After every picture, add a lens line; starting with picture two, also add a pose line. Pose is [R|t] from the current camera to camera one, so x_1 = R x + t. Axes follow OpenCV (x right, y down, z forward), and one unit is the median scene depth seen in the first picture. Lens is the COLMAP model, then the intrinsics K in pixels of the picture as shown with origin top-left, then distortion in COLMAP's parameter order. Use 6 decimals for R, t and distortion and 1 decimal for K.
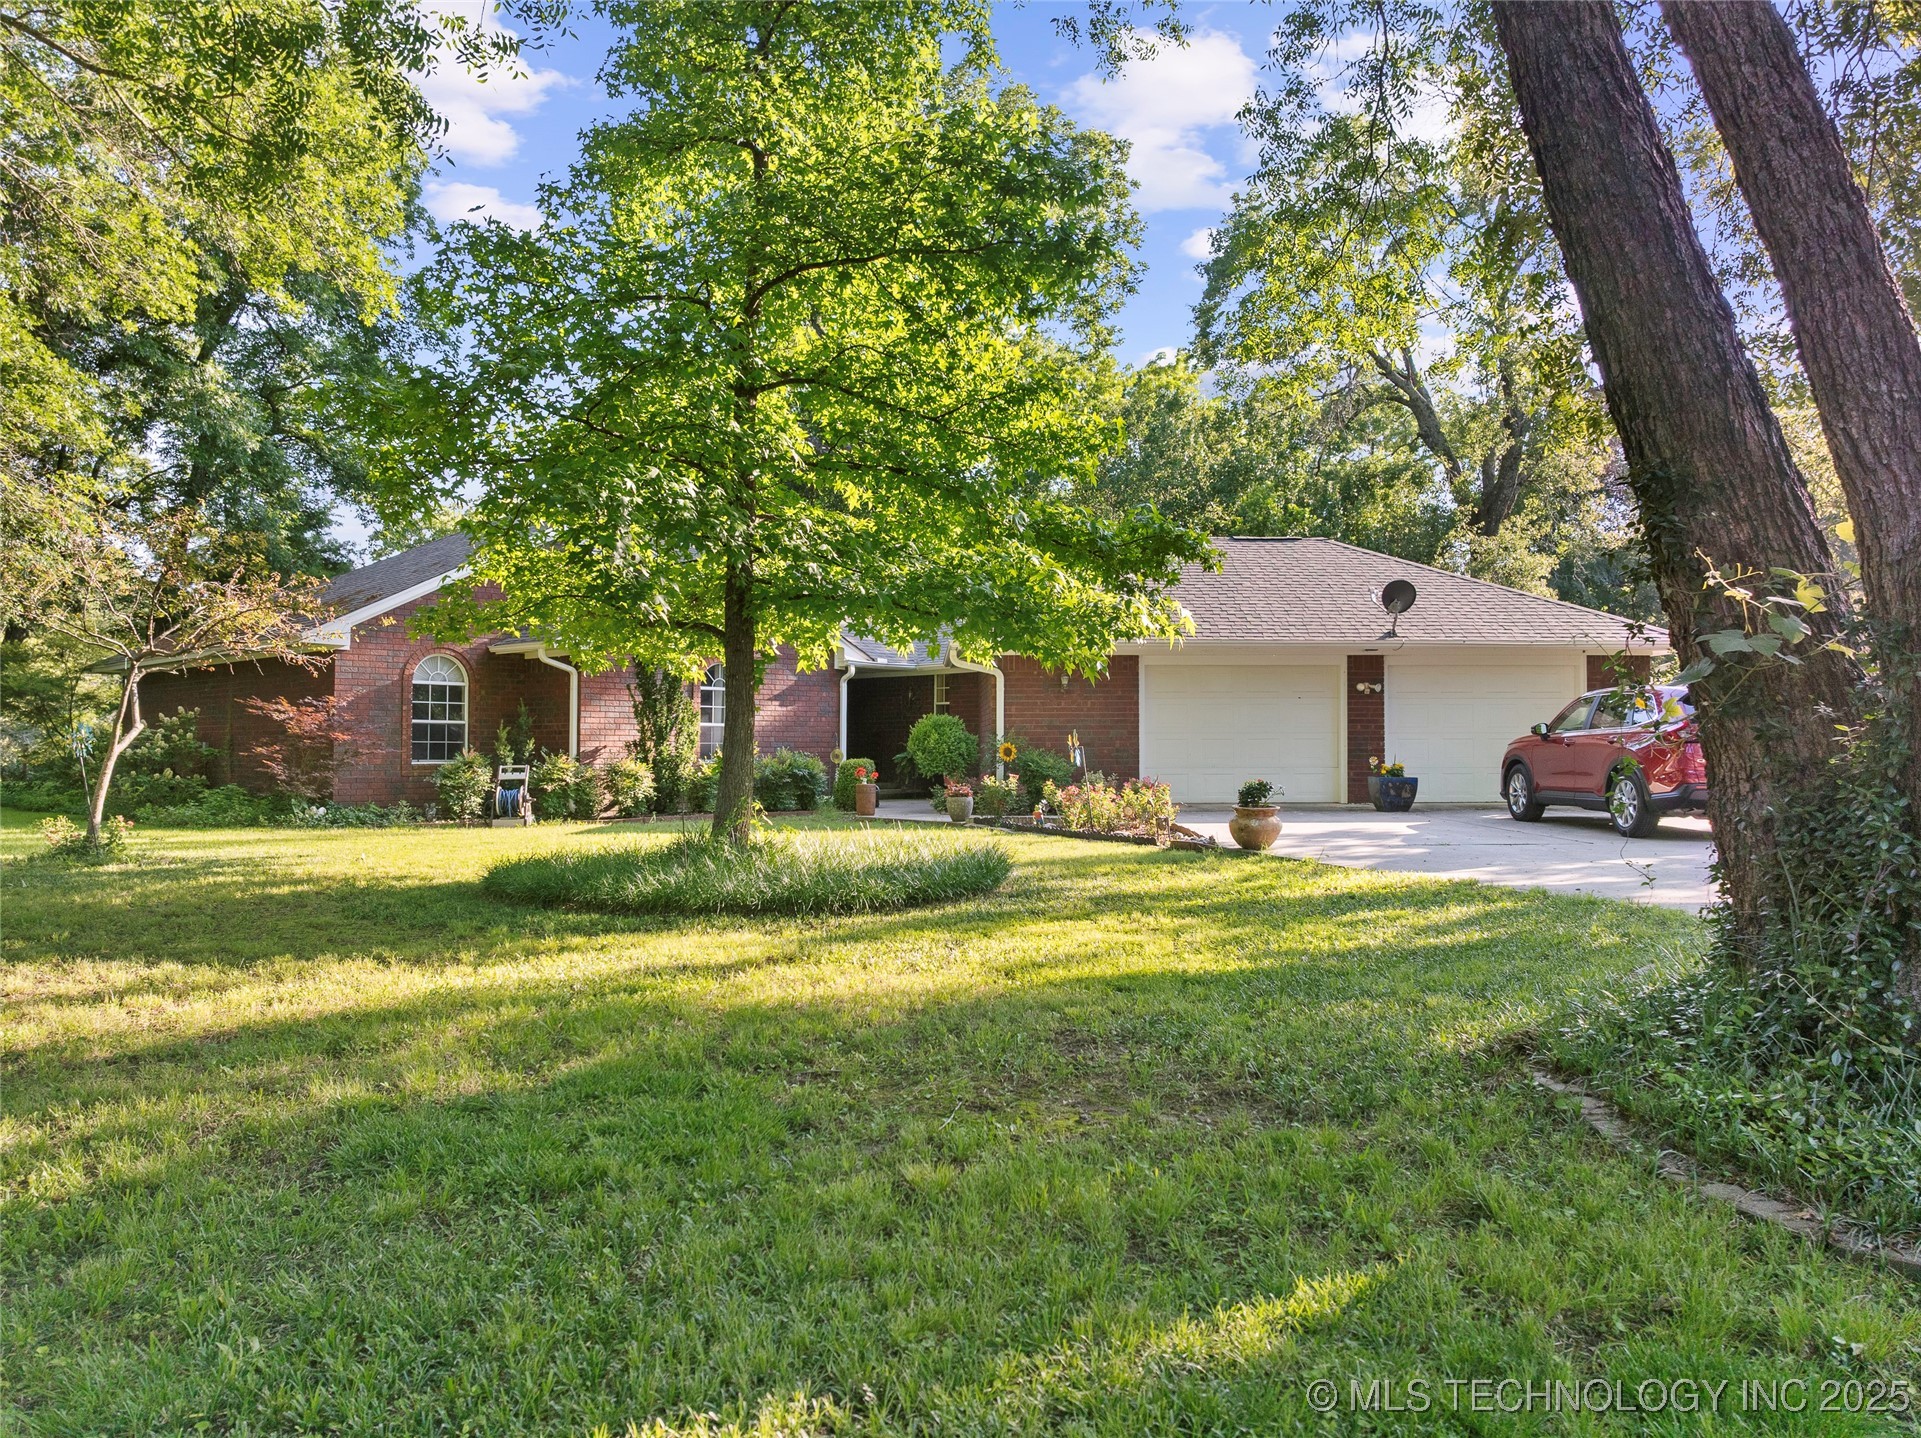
lens RADIAL K [[1380.6, 0, 960.5], [0, 1380.6, 719.0], [0, 0, 1]] dist [-0.021164, -0.000365]
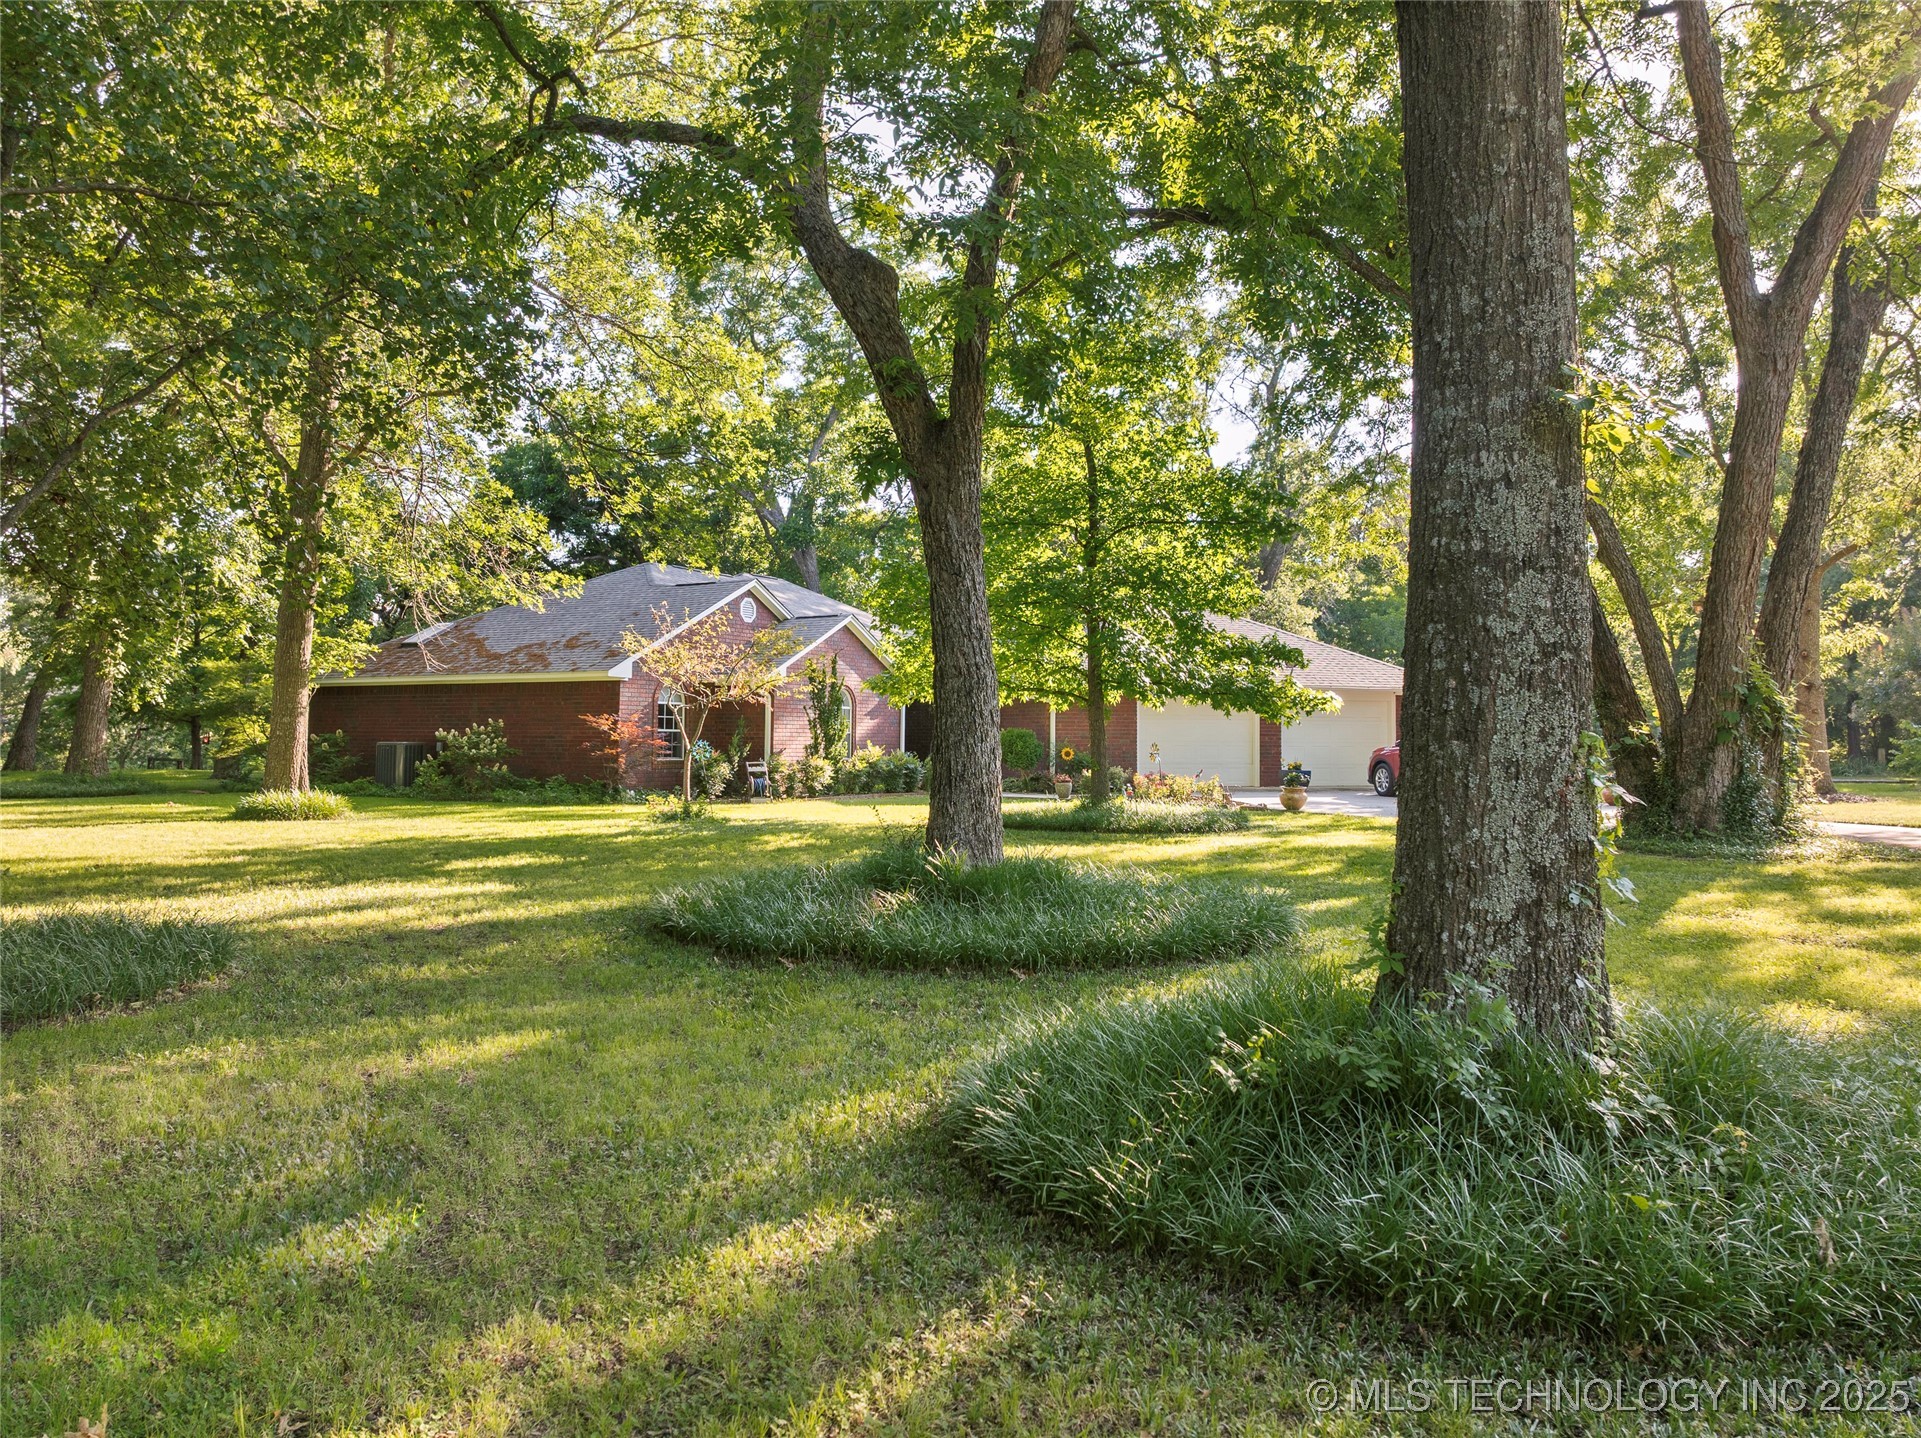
lens RADIAL K [[1380.6, 0, 960.5], [0, 1380.6, 719.0], [0, 0, 1]] dist [-0.021164, -0.000365]
pose [[0.970443, 0.009770, 0.241134, -0.525141], [-0.012068, 0.999895, 0.008053, -0.030377], [-0.241030, -0.010725, 0.970458, -0.549127]]
